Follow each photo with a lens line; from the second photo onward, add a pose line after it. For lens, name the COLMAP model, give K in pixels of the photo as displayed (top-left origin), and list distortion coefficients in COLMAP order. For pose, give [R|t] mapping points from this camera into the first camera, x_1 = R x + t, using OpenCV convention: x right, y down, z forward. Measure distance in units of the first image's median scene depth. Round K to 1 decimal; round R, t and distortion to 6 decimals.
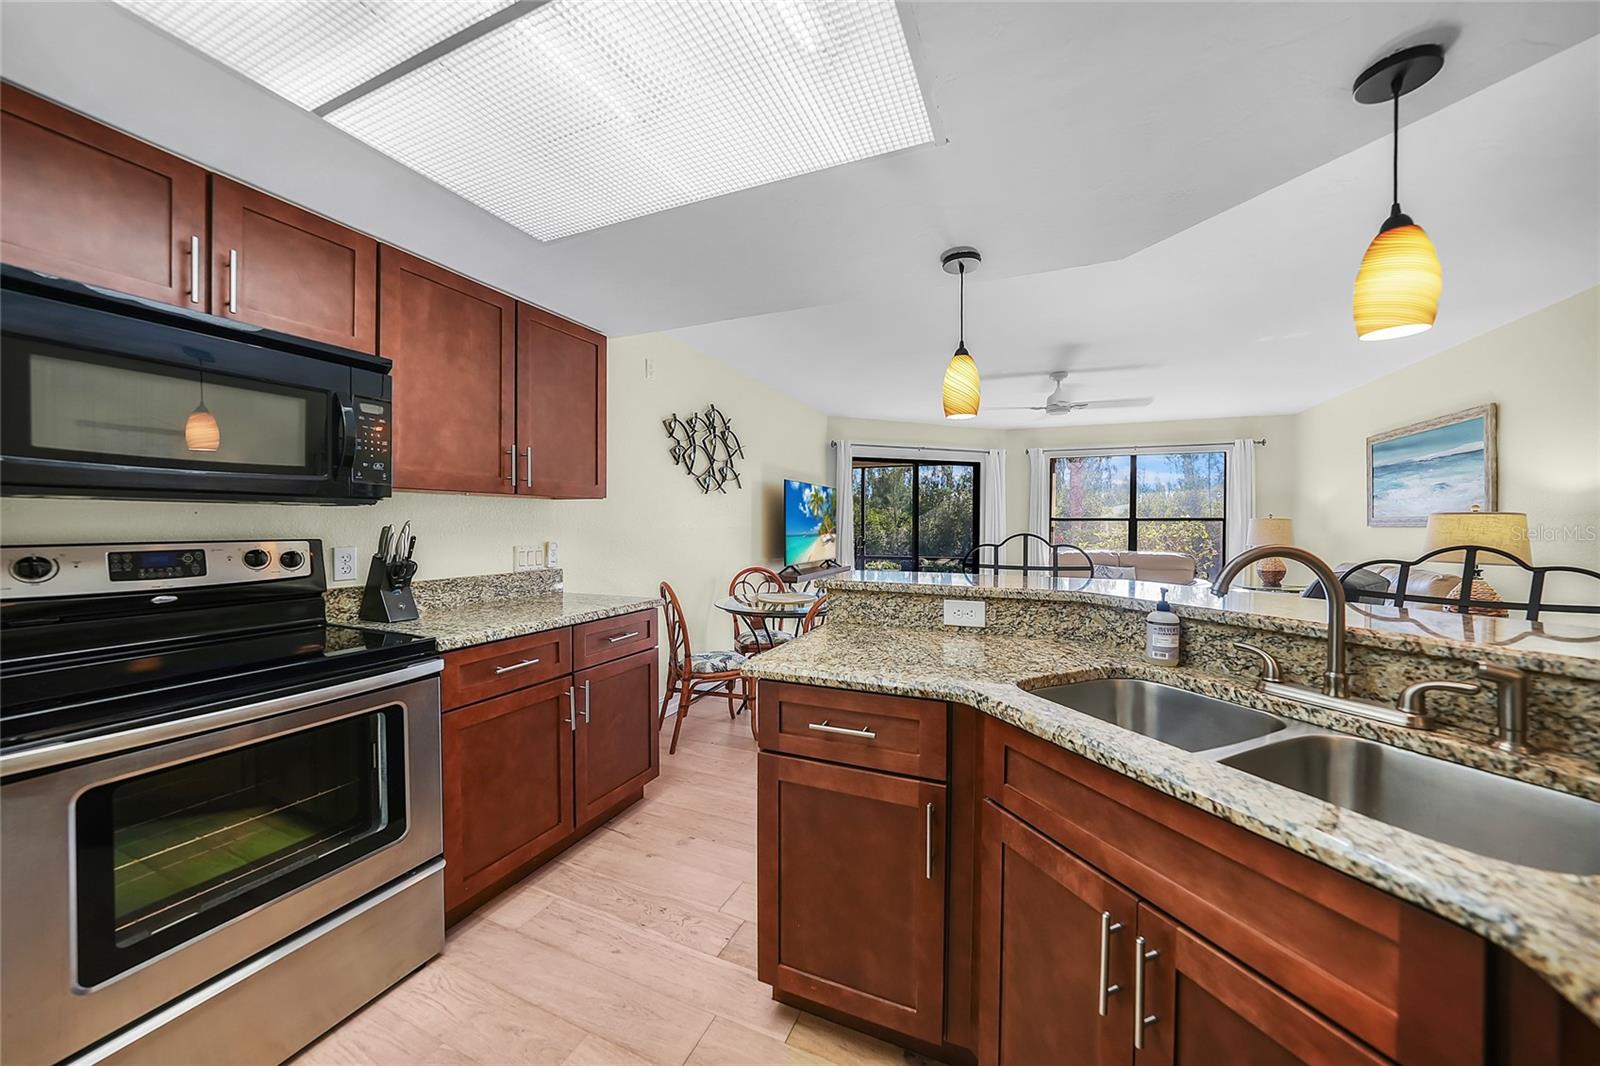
lens RADIAL K [[551.1, 0, 801.3], [0, 551.1, 522.8], [0, 0, 1]] dist [0.012731, 0.000161]
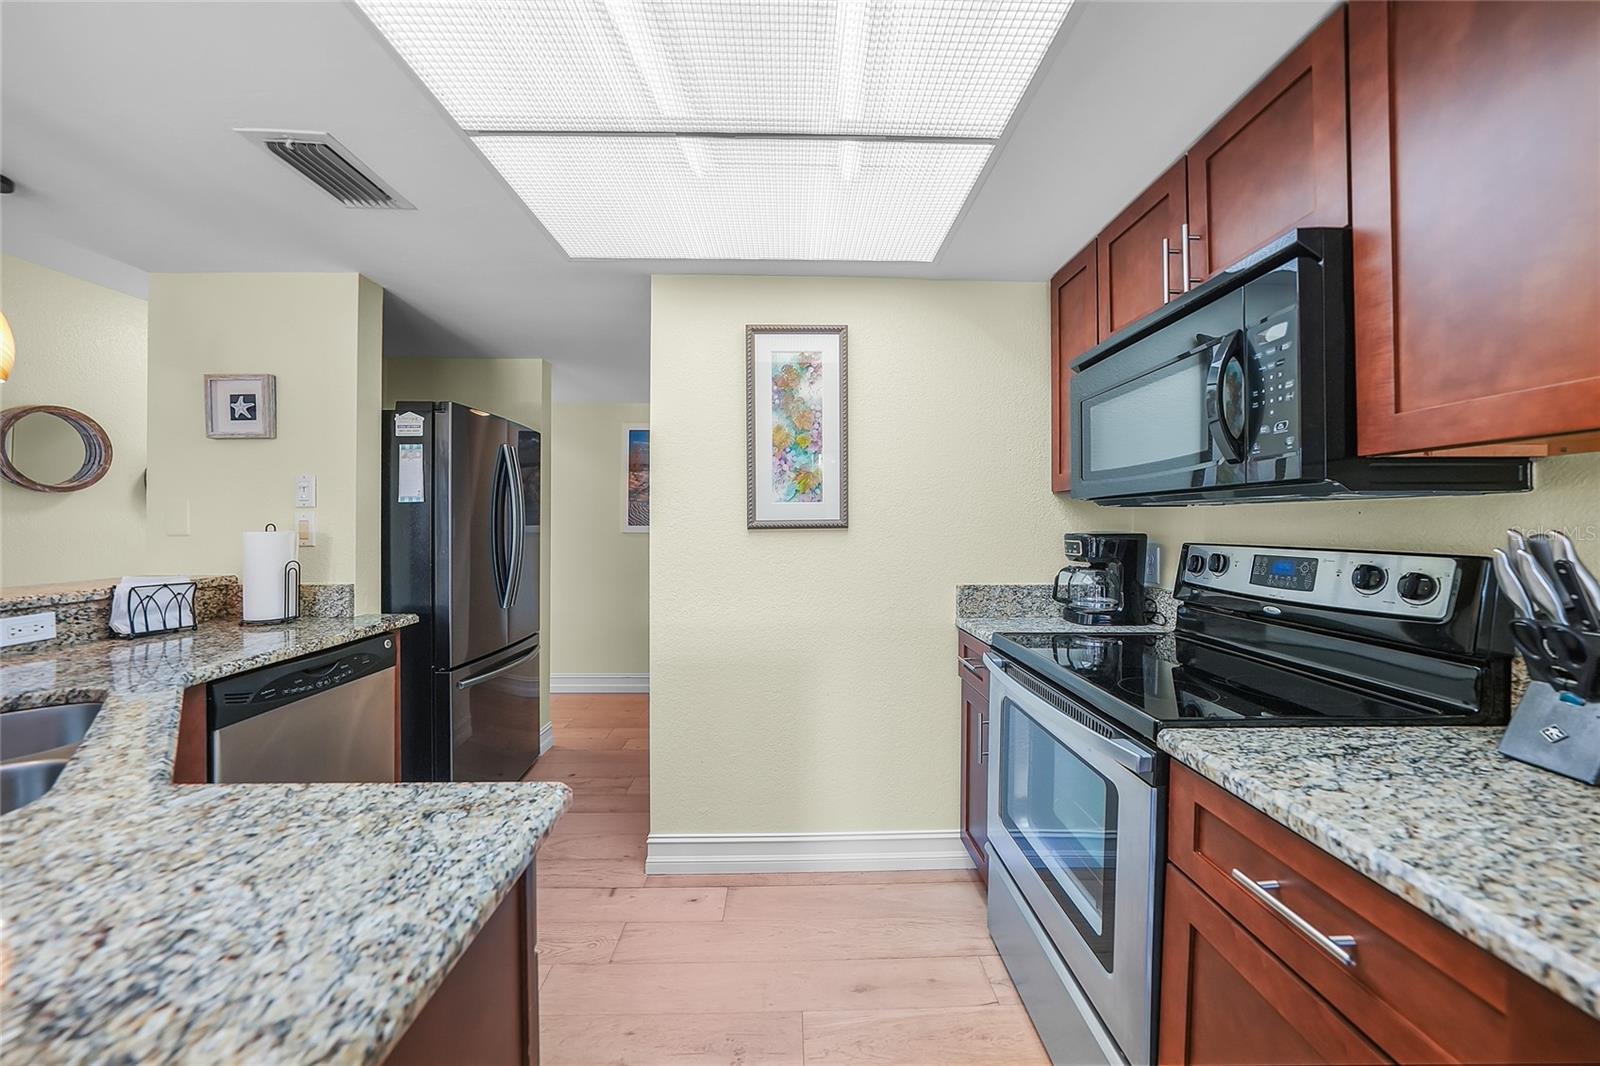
lens RADIAL K [[563.3, 0, 802.9], [0, 563.3, 526.2], [0, 0, 1]] dist [-0.025199, 0.005843]
pose [[-0.903040, -0.003360, -0.429543, -0.025474], [-0.005234, 0.999981, 0.003180, 0.000907], [0.429524, 0.005119, -0.903041, 0.558495]]
